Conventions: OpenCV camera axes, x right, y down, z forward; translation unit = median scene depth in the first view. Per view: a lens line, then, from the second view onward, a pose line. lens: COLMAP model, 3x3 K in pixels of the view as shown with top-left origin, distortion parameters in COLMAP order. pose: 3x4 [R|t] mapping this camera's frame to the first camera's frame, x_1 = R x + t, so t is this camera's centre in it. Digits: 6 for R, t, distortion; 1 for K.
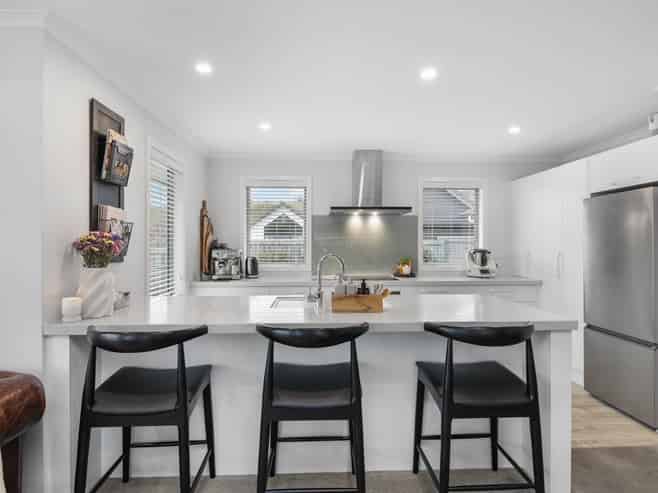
lens RADIAL K [[370.9, 0, 329.0], [0, 370.9, 246.5], [0, 0, 1]] dist [-0.000127, -0.000622]
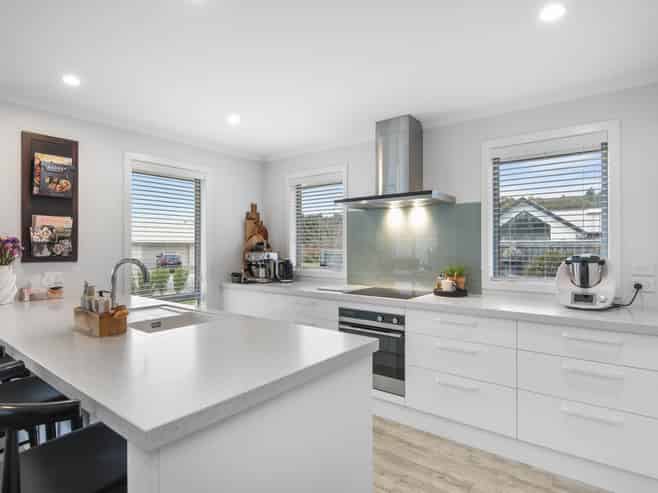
lens RADIAL K [[370.9, 0, 329.0], [0, 370.9, 246.5], [0, 0, 1]] dist [-0.000127, -0.000622]
pose [[0.760760, 0.002058, -0.649031, 0.487916], [-0.004352, 0.999989, -0.001930, -0.004357], [0.649019, 0.004293, 0.760760, 0.357775]]
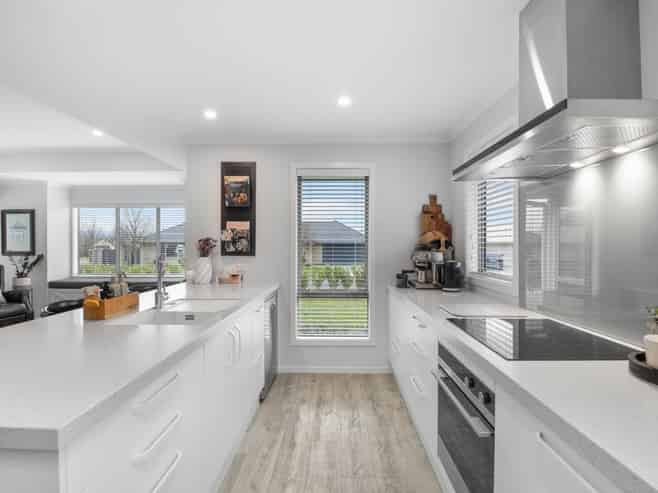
lens RADIAL K [[319.8, 0, 329.0], [0, 319.8, 246.5], [0, 0, 1]] dist [-0.001268, -0.000680]
pose [[-0.063808, 0.007818, -0.997932, 0.433023], [-0.007085, 0.999941, 0.008287, -0.005774], [0.997937, 0.007599, -0.063749, 0.807307]]
